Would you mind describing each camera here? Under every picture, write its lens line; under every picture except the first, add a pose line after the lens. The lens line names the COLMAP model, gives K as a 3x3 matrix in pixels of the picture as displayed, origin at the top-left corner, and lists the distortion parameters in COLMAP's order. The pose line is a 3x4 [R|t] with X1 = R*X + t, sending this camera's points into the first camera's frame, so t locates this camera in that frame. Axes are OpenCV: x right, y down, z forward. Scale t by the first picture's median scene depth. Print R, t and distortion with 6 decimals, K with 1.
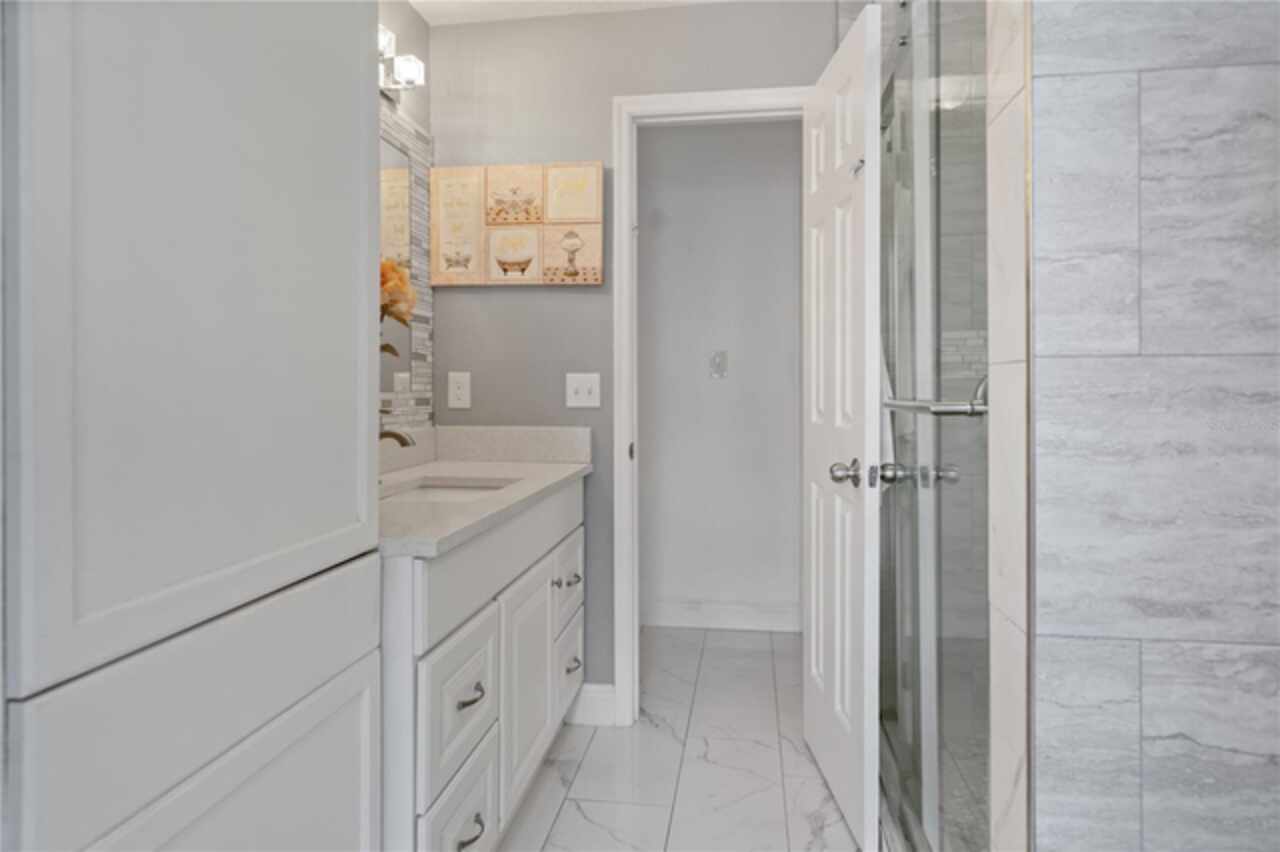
lens RADIAL K [[705.3, 0, 640.8], [0, 705.3, 381.1], [0, 0, 1]] dist [-0.003810, 0.000263]
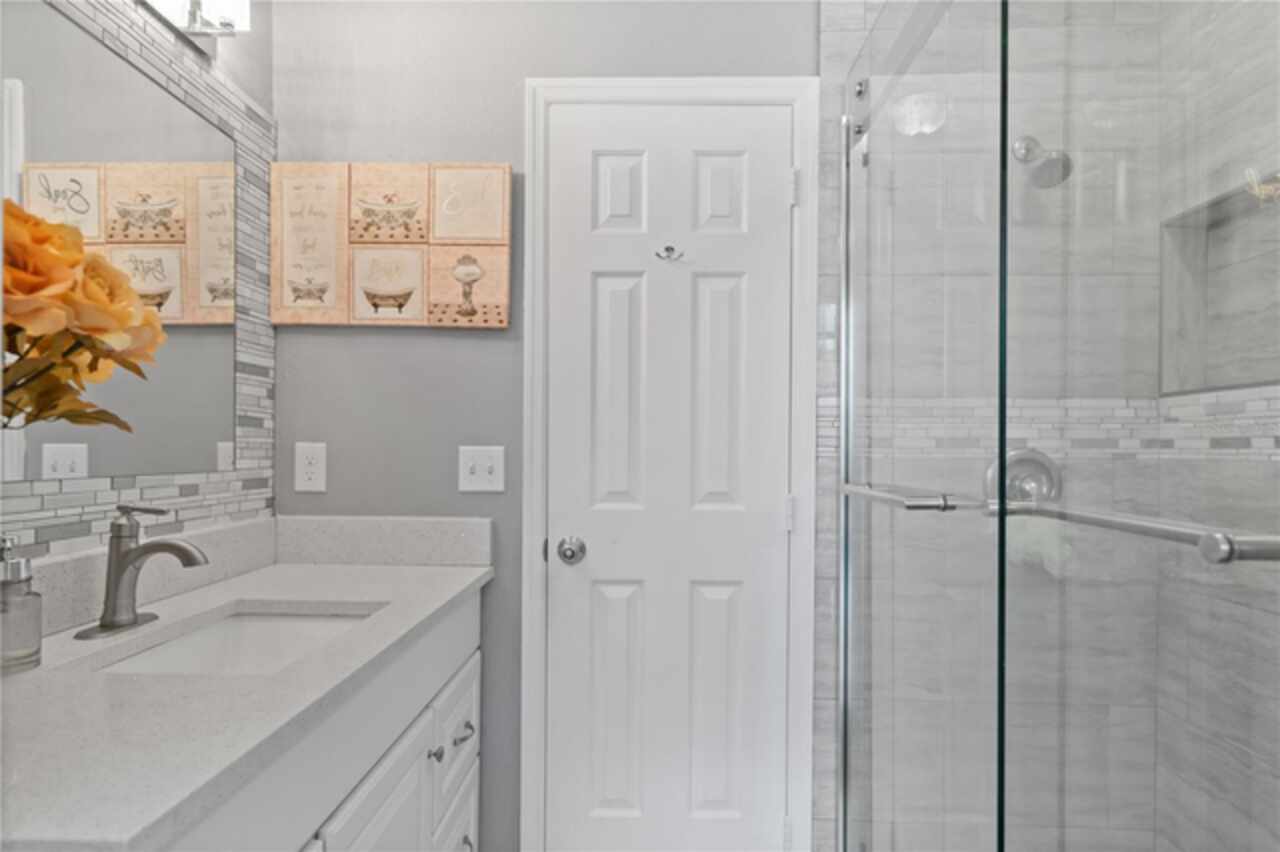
lens RADIAL K [[705.3, 0, 640.6], [0, 705.3, 434.8], [0, 0, 1]] dist [-0.003810, 0.000263]
pose [[0.992350, 0.009144, 0.123118, -0.006674], [-0.008371, 0.999942, -0.006791, -0.019316], [-0.123173, 0.005708, 0.992369, 0.236572]]
